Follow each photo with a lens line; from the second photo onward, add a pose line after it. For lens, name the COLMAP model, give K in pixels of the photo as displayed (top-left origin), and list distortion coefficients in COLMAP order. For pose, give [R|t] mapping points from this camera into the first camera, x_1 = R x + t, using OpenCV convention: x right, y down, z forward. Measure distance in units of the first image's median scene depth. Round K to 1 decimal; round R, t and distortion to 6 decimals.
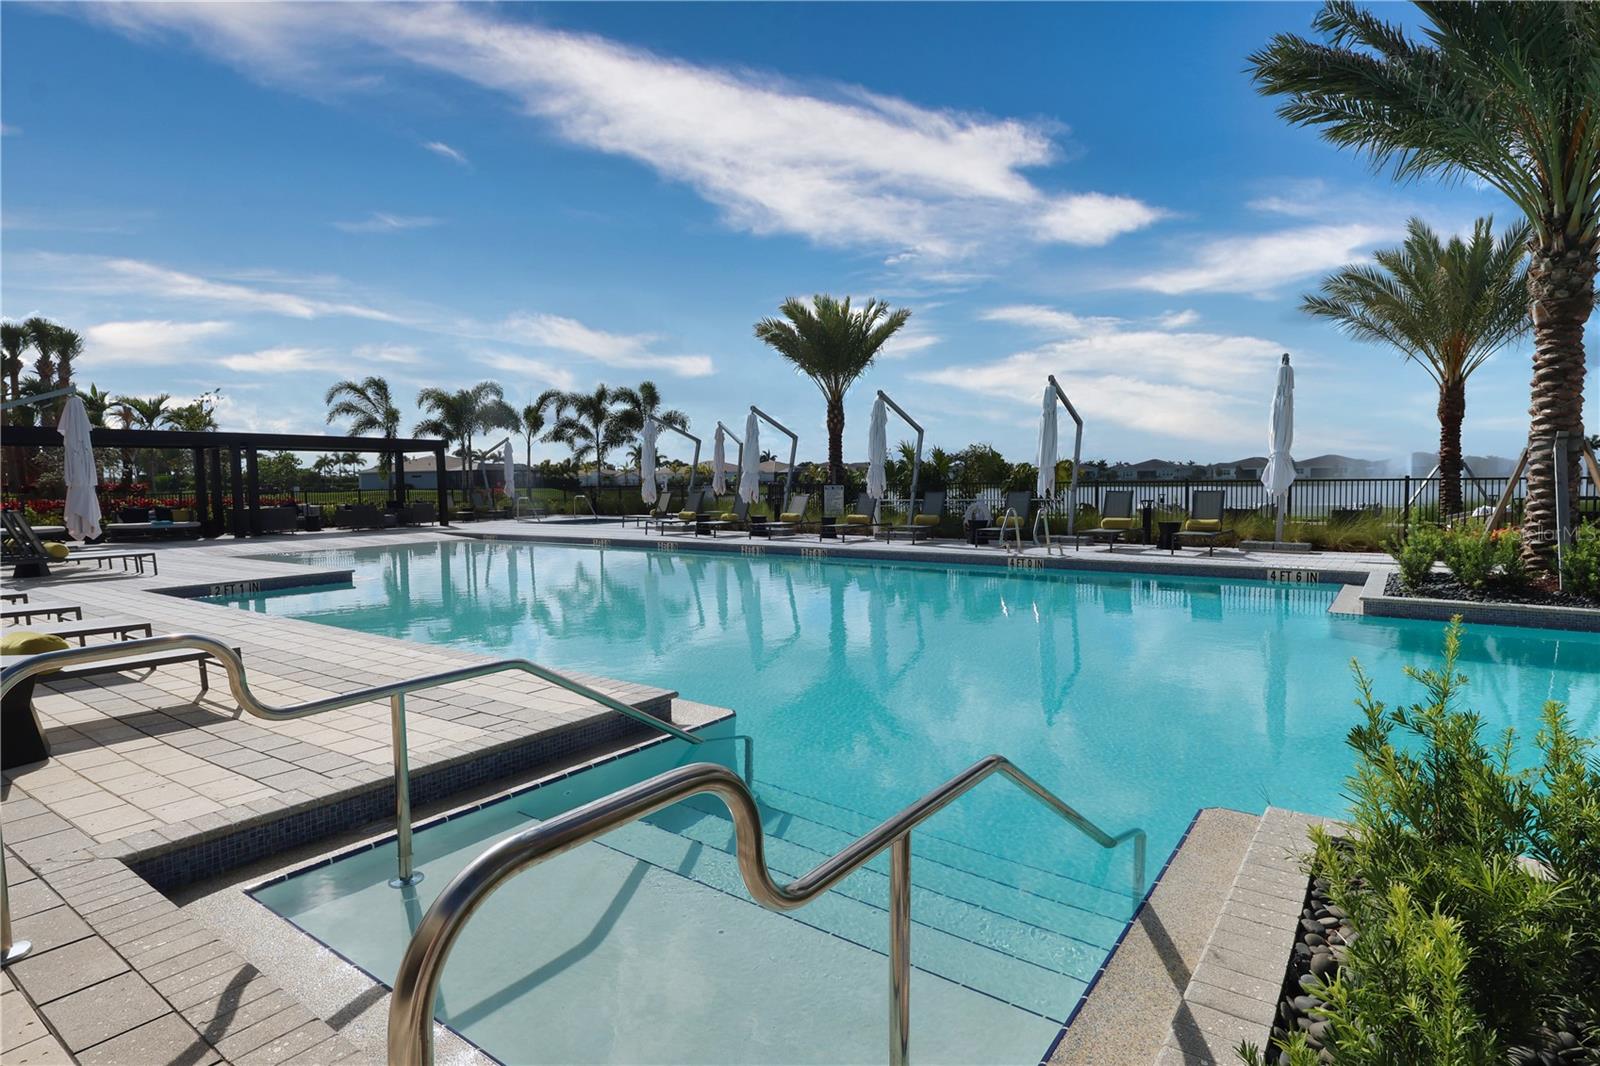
lens RADIAL K [[835.4, 0, 800.0], [0, 835.4, 533.0], [0, 0, 1]] dist [0.000066, -0.000064]
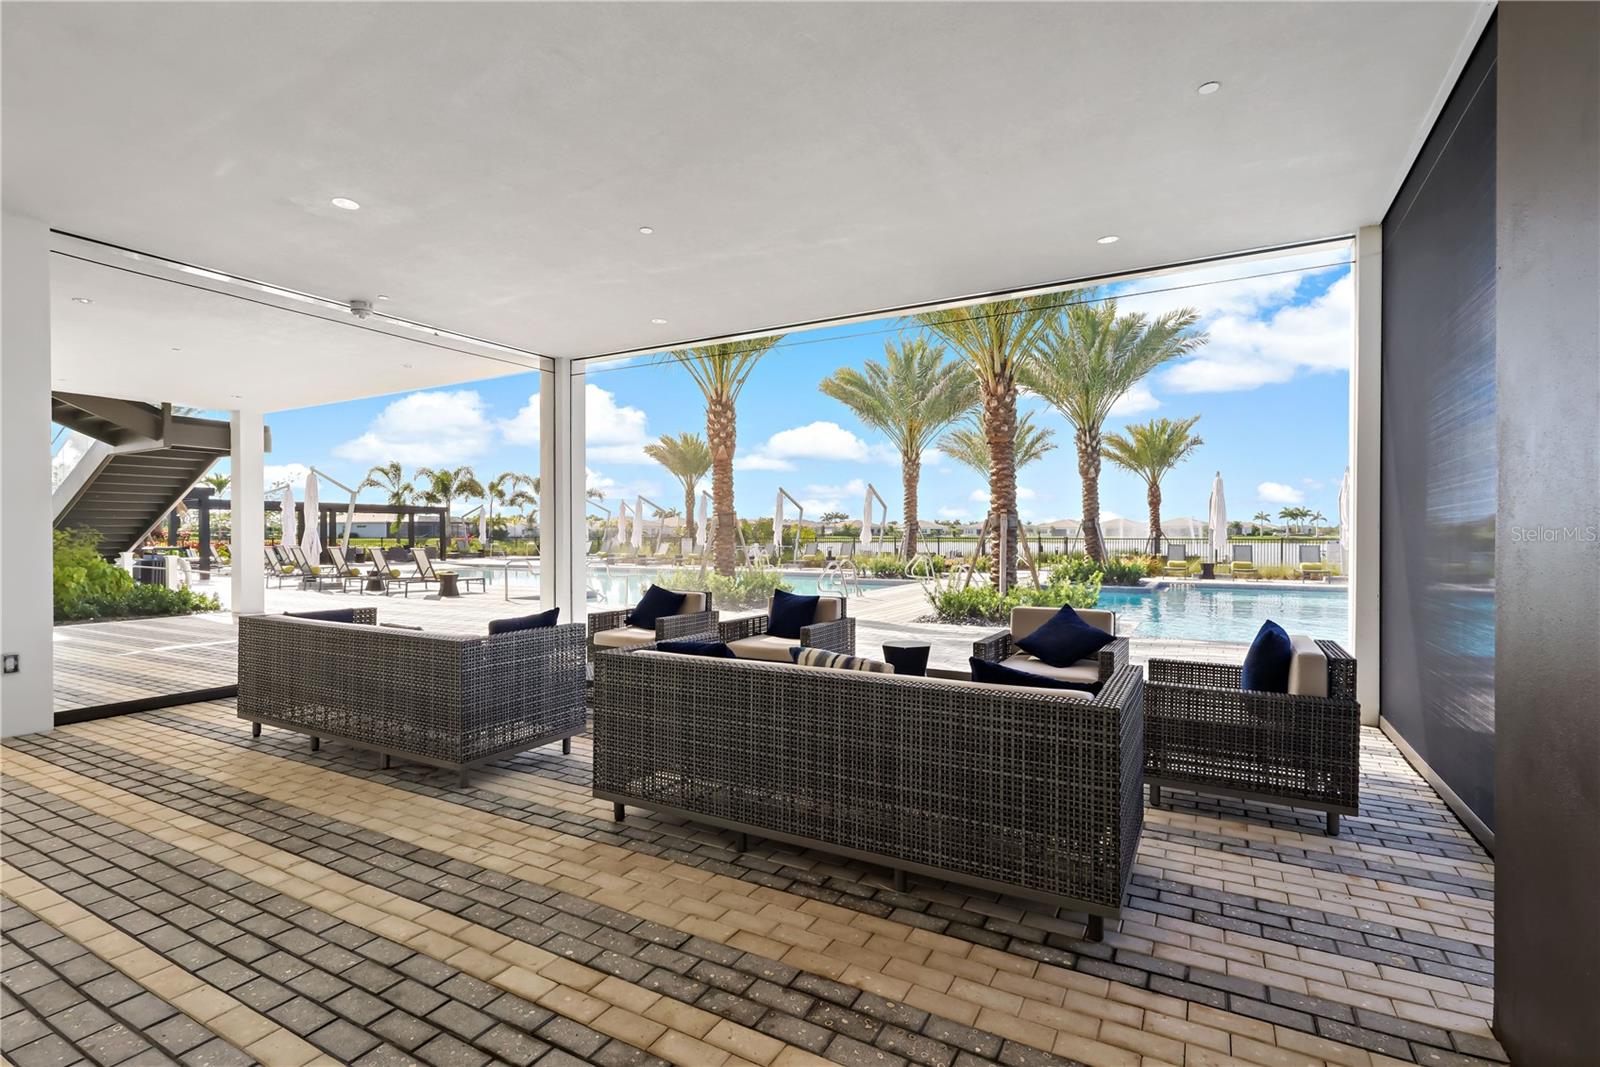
lens RADIAL K [[749.0, 0, 800.0], [0, 749.0, 533.5], [0, 0, 1]] dist [0.002200, 0.000458]
pose [[0.991813, 0.018705, 0.126321, 0.055366], [-0.010041, 0.997574, -0.068879, 0.028077], [-0.127303, 0.067047, 0.989595, -0.434530]]
